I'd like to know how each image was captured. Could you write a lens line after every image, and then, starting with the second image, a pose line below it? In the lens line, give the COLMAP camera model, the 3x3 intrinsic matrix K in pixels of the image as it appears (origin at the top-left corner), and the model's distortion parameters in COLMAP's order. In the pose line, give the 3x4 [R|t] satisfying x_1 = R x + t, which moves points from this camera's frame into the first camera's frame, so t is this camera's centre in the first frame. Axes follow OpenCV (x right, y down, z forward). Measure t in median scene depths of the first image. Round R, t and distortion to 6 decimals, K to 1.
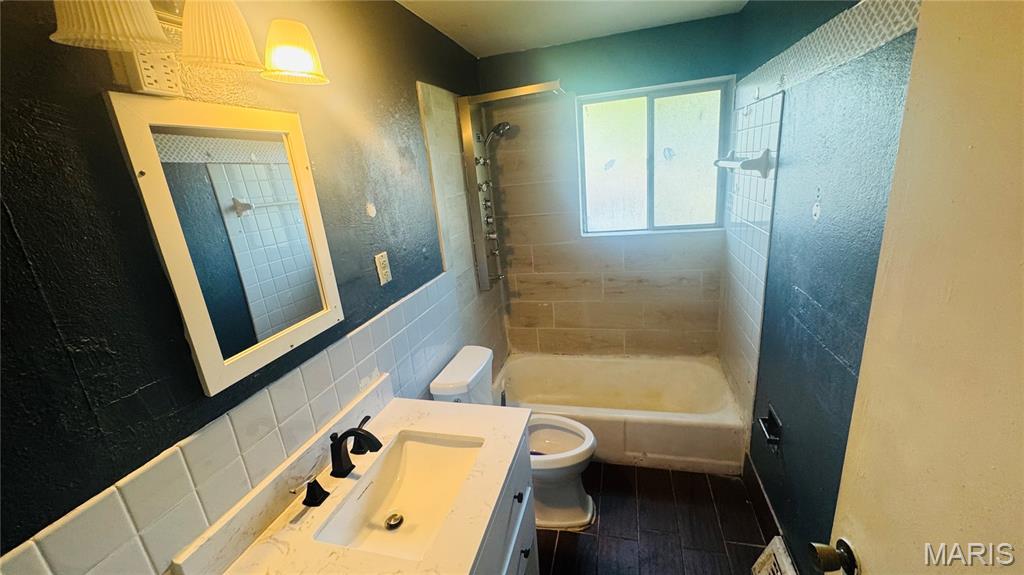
lens RADIAL K [[404.5, 0, 512.0], [0, 404.5, 287.5], [0, 0, 1]] dist [-0.001237, -0.000009]
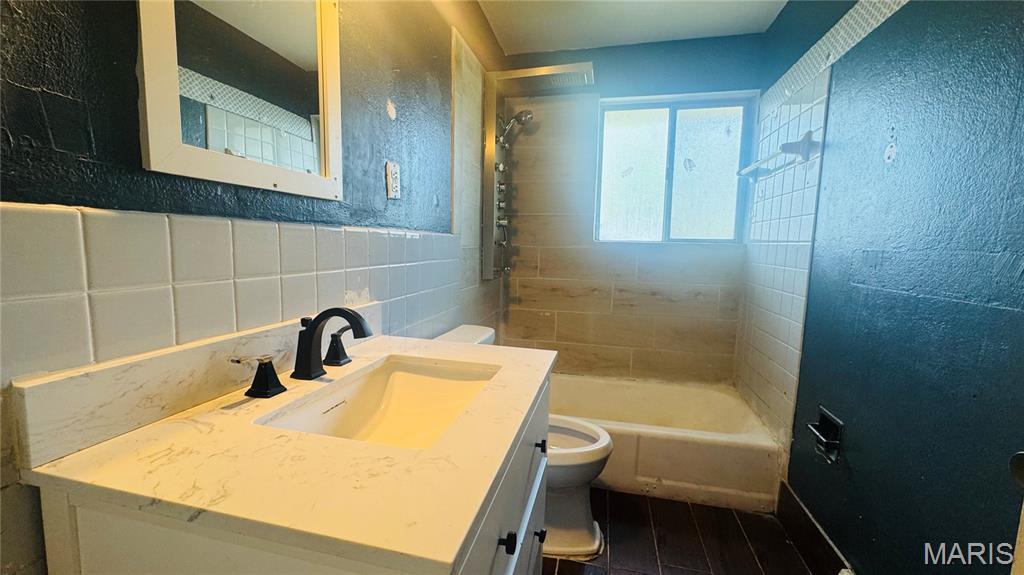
lens RADIAL K [[404.5, 0, 512.0], [0, 404.5, 287.5], [0, 0, 1]] dist [-0.001237, -0.000009]
pose [[0.993184, 0.108860, 0.041657, -0.053184], [-0.099564, 0.978170, -0.182403, 0.201749], [-0.060604, 0.177012, 0.982341, 0.122364]]
